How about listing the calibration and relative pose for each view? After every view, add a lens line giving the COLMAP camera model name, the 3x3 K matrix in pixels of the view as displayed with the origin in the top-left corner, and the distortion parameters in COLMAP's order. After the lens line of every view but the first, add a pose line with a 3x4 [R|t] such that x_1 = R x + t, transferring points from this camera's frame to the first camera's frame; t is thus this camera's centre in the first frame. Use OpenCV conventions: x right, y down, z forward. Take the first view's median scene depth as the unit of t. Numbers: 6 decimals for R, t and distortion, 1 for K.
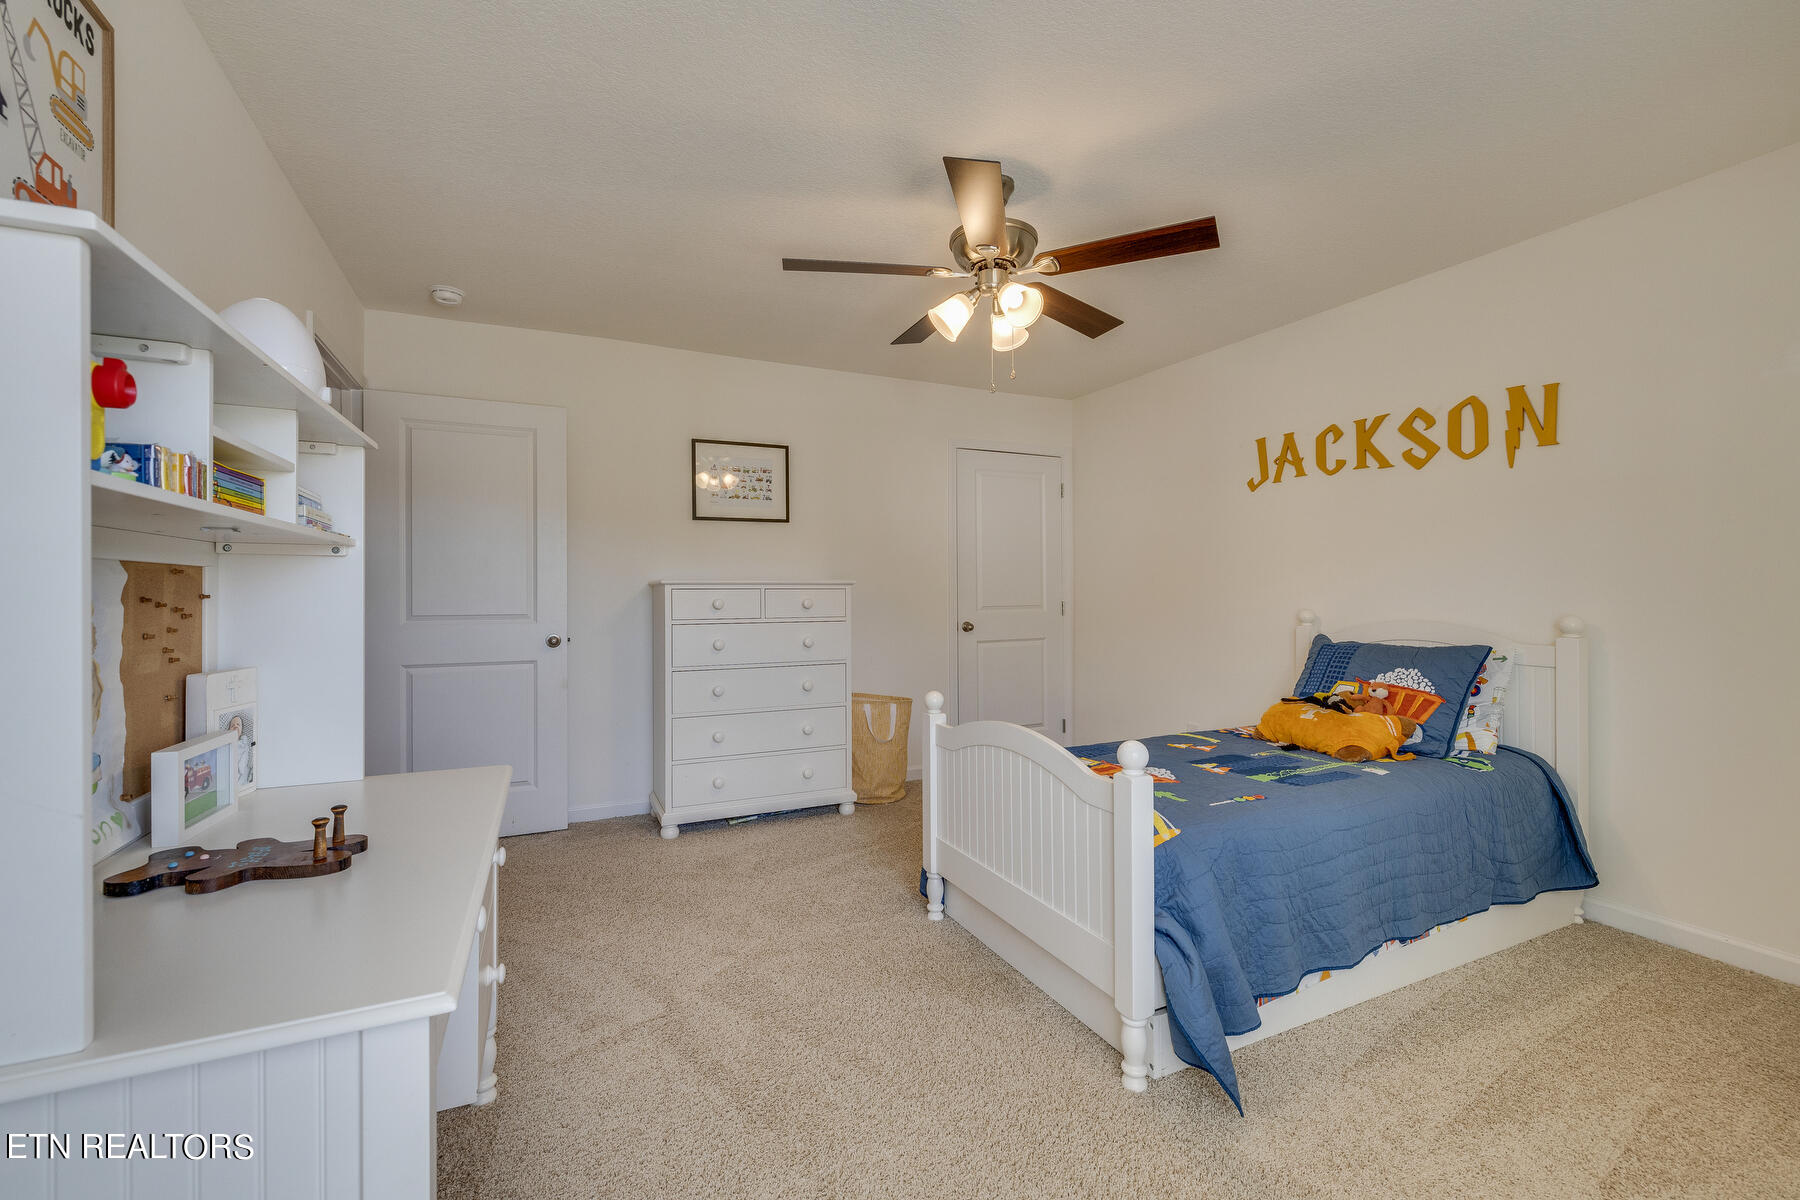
lens RADIAL K [[756.4, 0, 900.4], [0, 756.4, 593.2], [0, 0, 1]] dist [0.002214, 0.000231]
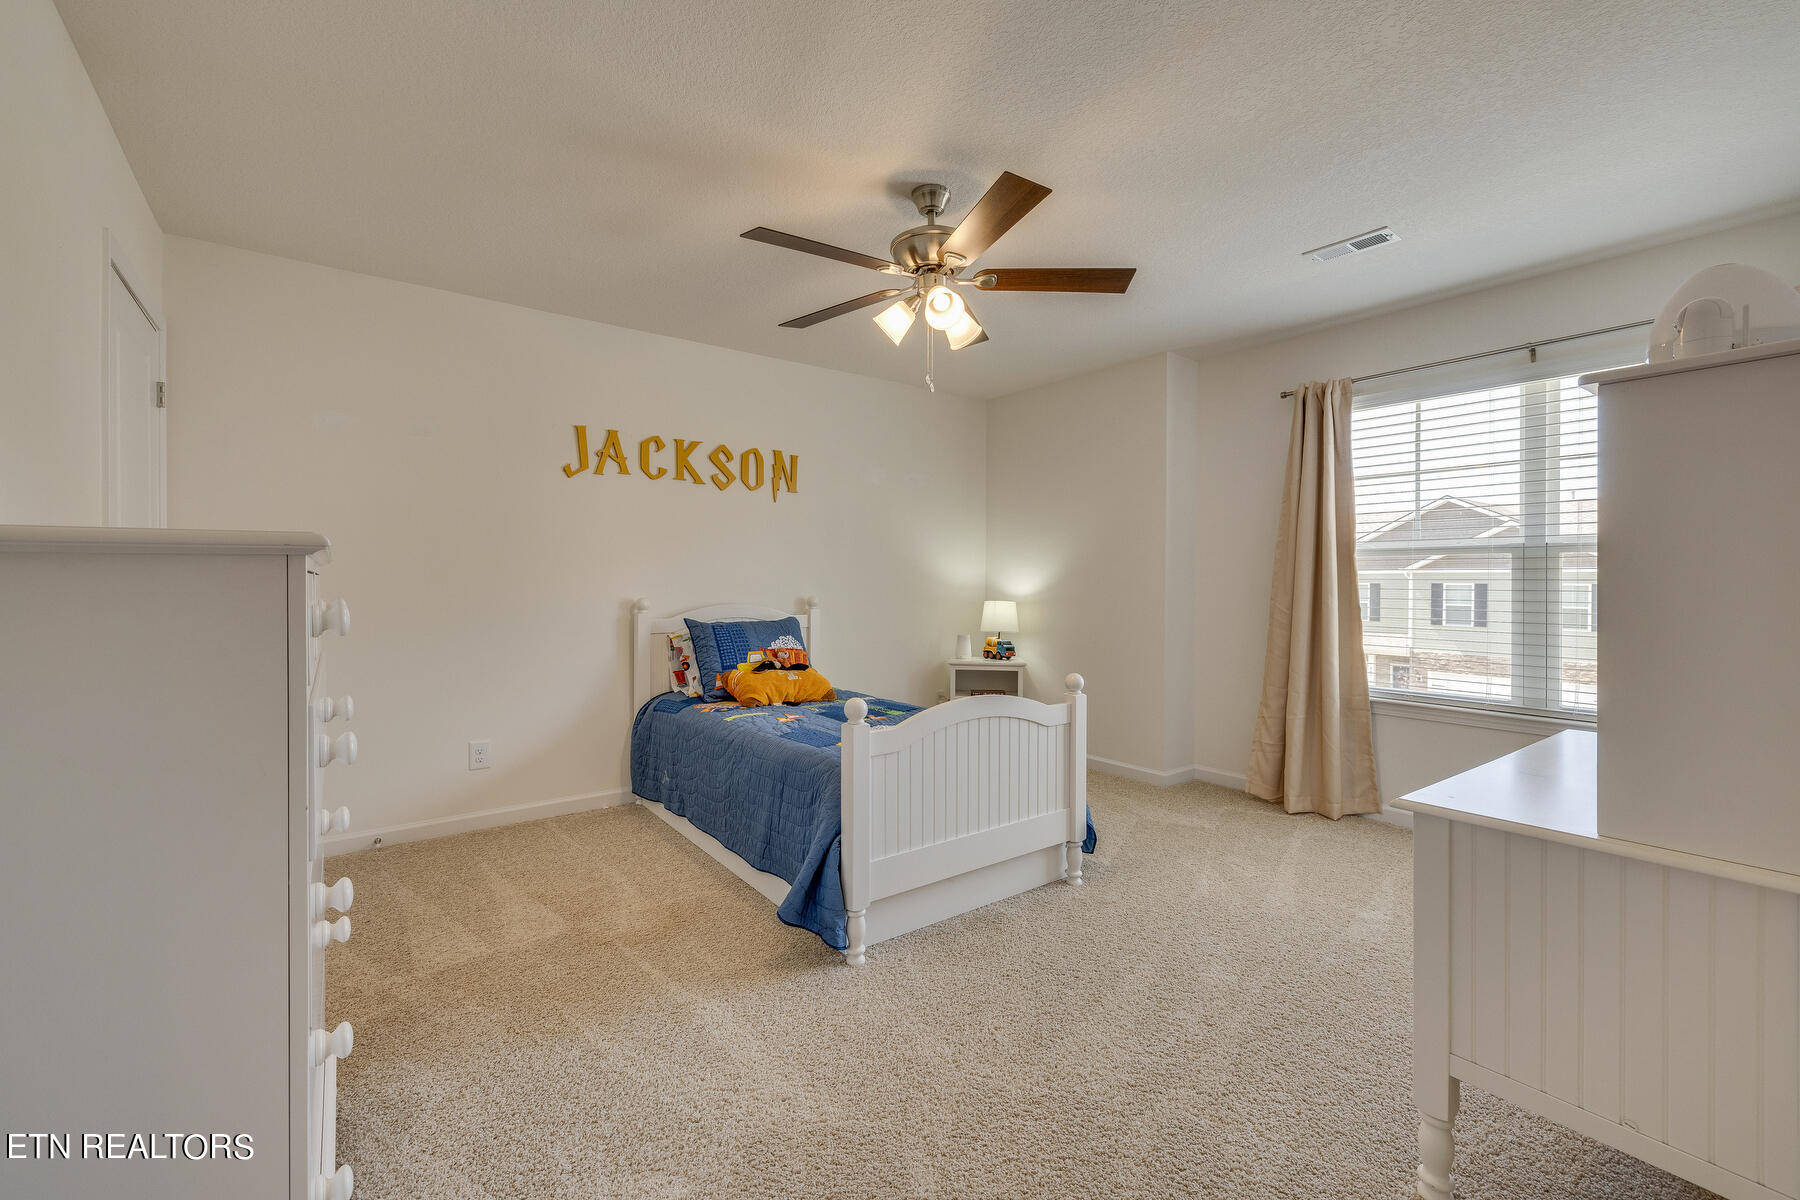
lens RADIAL K [[756.4, 0, 900.4], [0, 756.4, 593.2], [0, 0, 1]] dist [0.002214, 0.000231]
pose [[-0.187063, -0.011704, 0.982278, -0.645618], [0.002489, 0.999920, 0.012388, 0.002065], [-0.982345, 0.004762, -0.187019, 0.879630]]
